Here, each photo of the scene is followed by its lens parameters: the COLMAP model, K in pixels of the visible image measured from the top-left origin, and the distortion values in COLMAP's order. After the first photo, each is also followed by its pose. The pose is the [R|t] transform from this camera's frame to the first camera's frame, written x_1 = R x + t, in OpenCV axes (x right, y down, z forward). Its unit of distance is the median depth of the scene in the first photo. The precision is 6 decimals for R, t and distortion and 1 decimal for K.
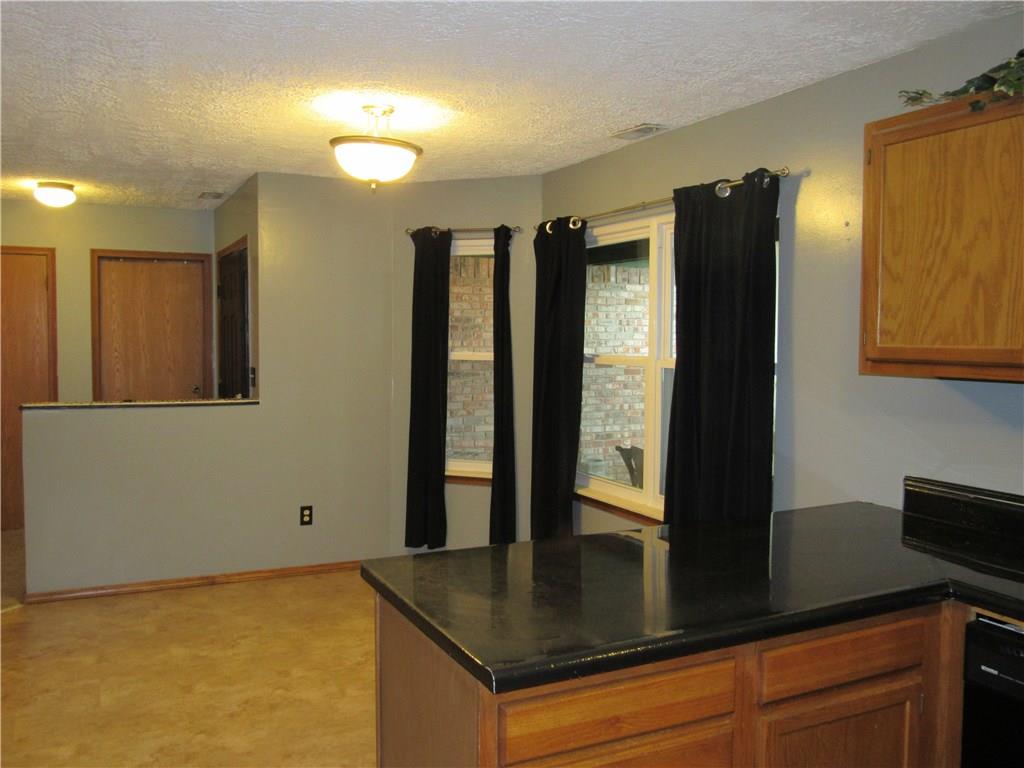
lens RADIAL K [[867.6, 0, 512.0], [0, 867.6, 384.0], [0, 0, 1]] dist [-0.040474, 0.000933]
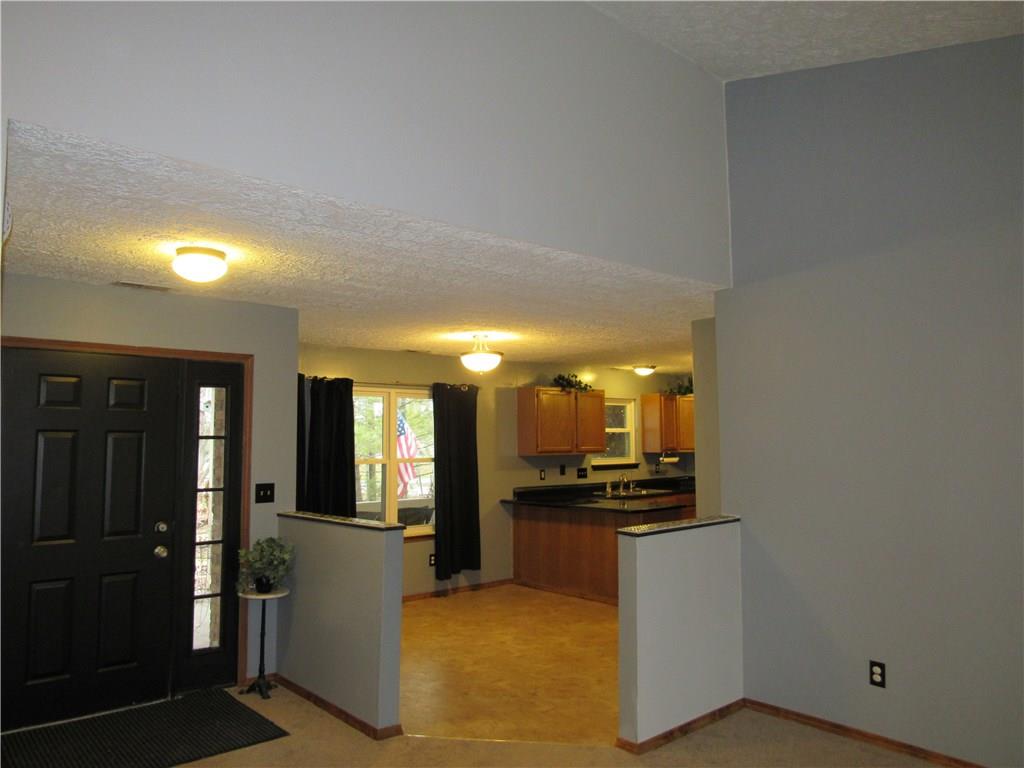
lens RADIAL K [[730.9, 0, 512.0], [0, 730.9, 384.0], [0, 0, 1]] dist [-0.029896, -0.001023]
pose [[-0.260377, 0.074240, 0.962649, -1.836745], [0.061280, 0.996300, -0.060260, -0.099383], [-0.963561, 0.043300, -0.263963, 1.400282]]
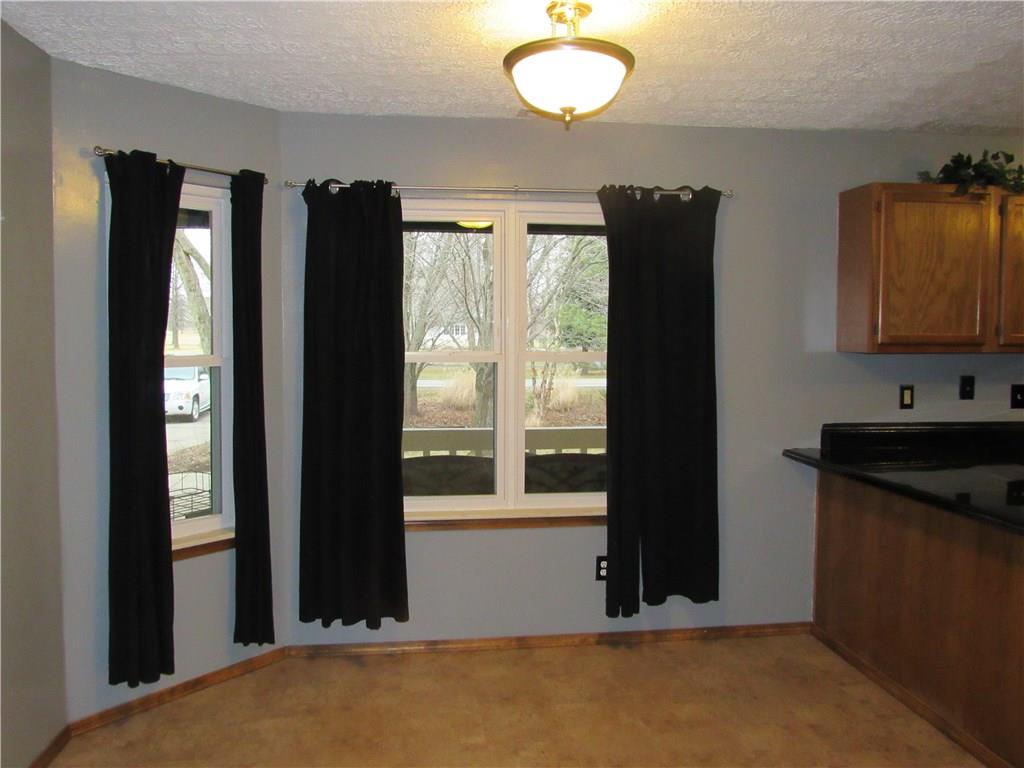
lens RADIAL K [[850.9, 0, 512.0], [0, 850.9, 384.0], [0, 0, 1]] dist [-0.054086, 0.002517]
pose [[0.328795, -0.061595, 0.942390, -0.855018], [0.056241, 0.997377, 0.045567, -0.045248], [-0.942725, 0.038019, 0.331397, 0.829626]]
